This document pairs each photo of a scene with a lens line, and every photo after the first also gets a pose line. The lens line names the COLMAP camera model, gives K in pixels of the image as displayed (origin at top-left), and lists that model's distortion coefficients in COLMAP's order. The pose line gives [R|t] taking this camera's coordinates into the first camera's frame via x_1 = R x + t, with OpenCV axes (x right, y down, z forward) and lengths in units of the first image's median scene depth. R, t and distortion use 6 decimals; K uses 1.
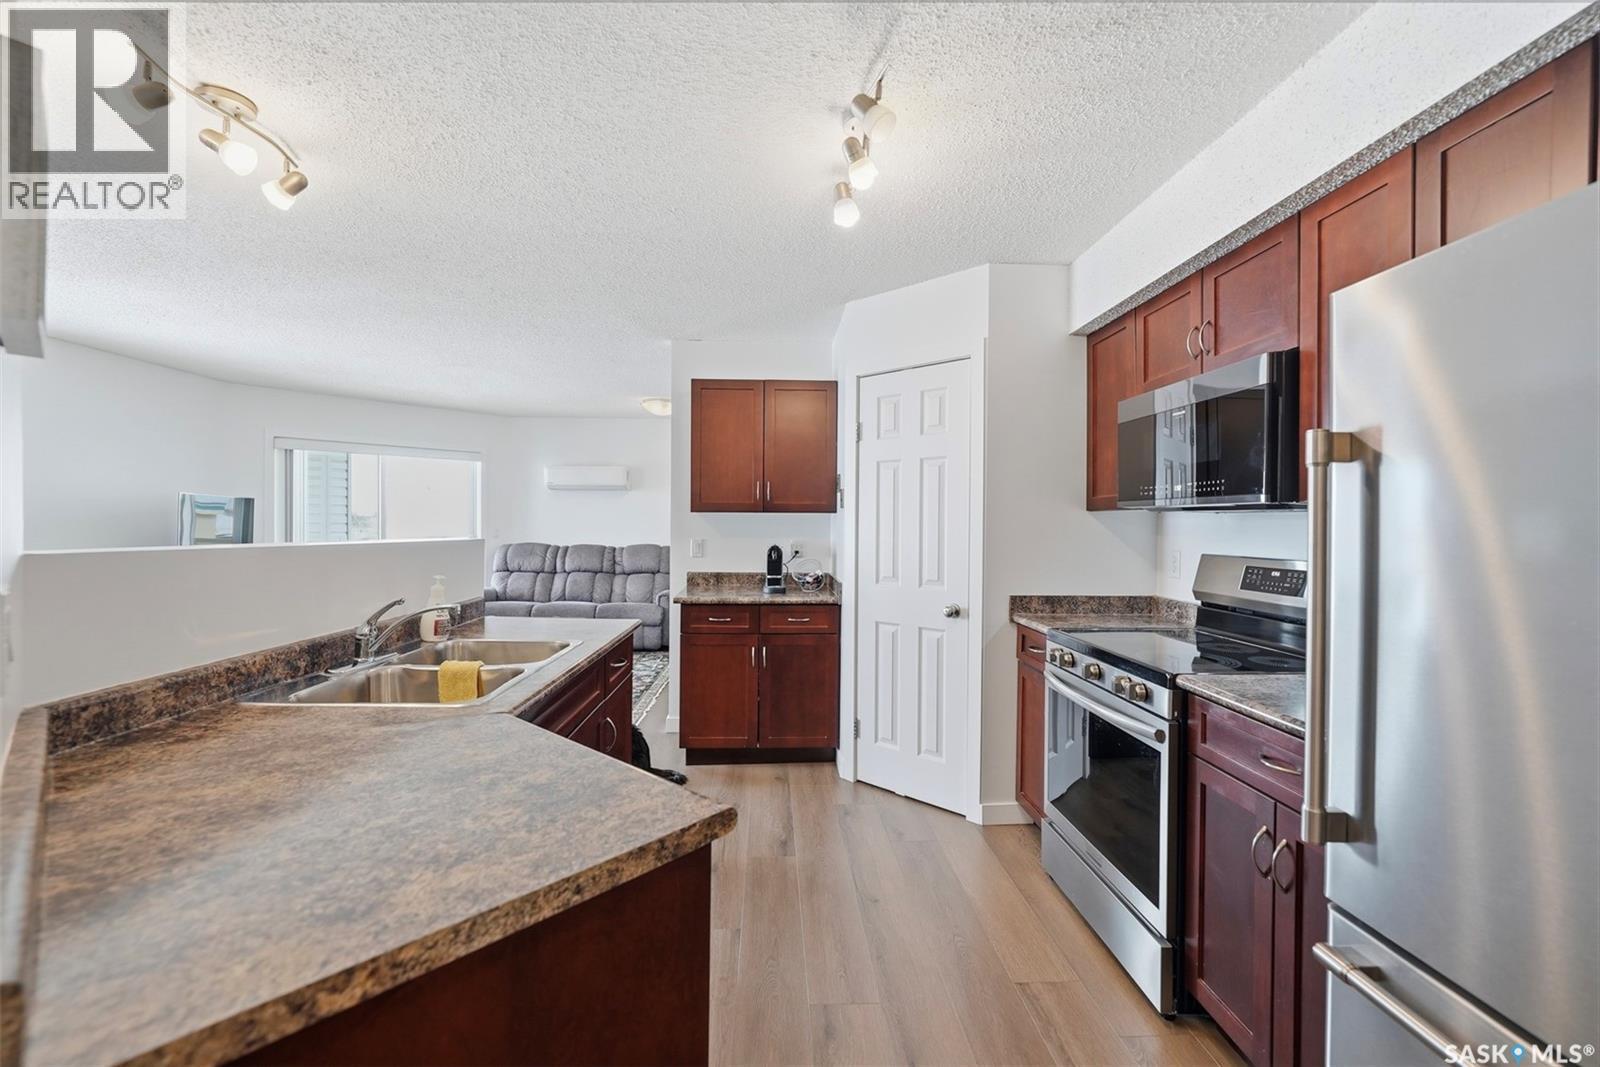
lens RADIAL K [[688.2, 0, 813.2], [0, 688.2, 526.2], [0, 0, 1]] dist [-0.006094, 0.000553]
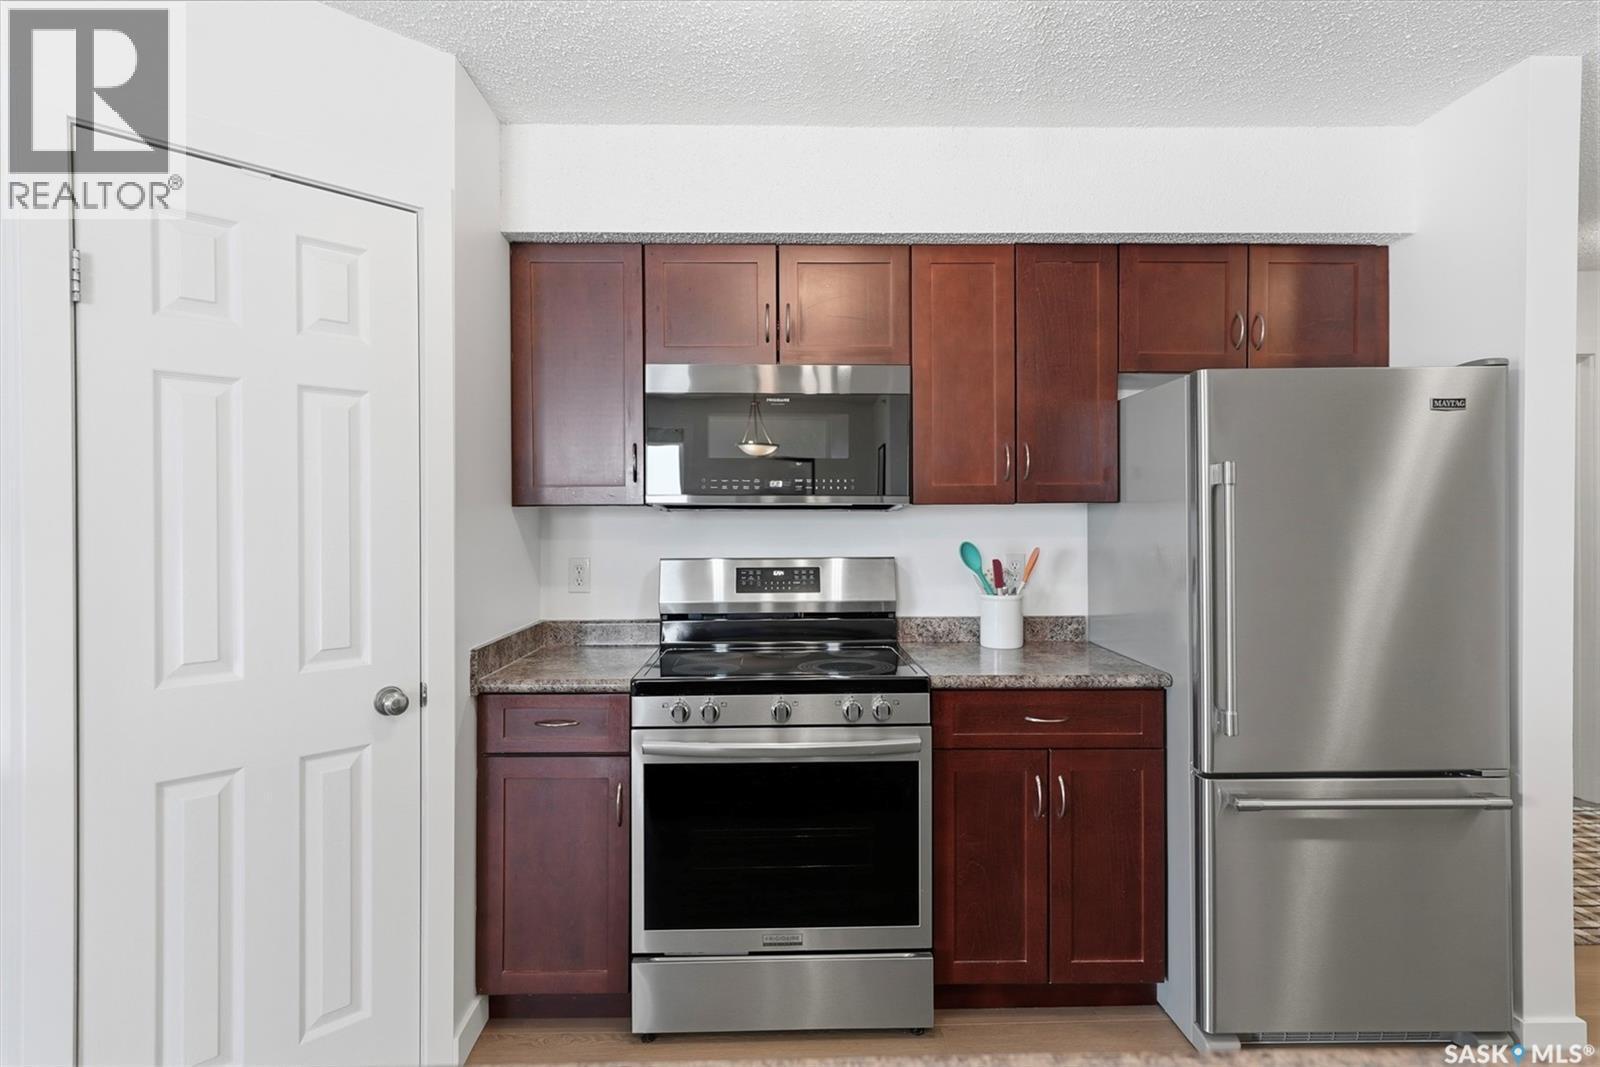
lens RADIAL K [[853.5, 0, 811.5], [0, 853.5, 528.0], [0, 0, 1]] dist [0.001440, -0.000783]
pose [[0.018998, -0.016205, 0.999688, -0.429465], [0.008537, 0.999835, 0.016045, -0.011686], [-0.999783, 0.008229, 0.019133, 0.699514]]
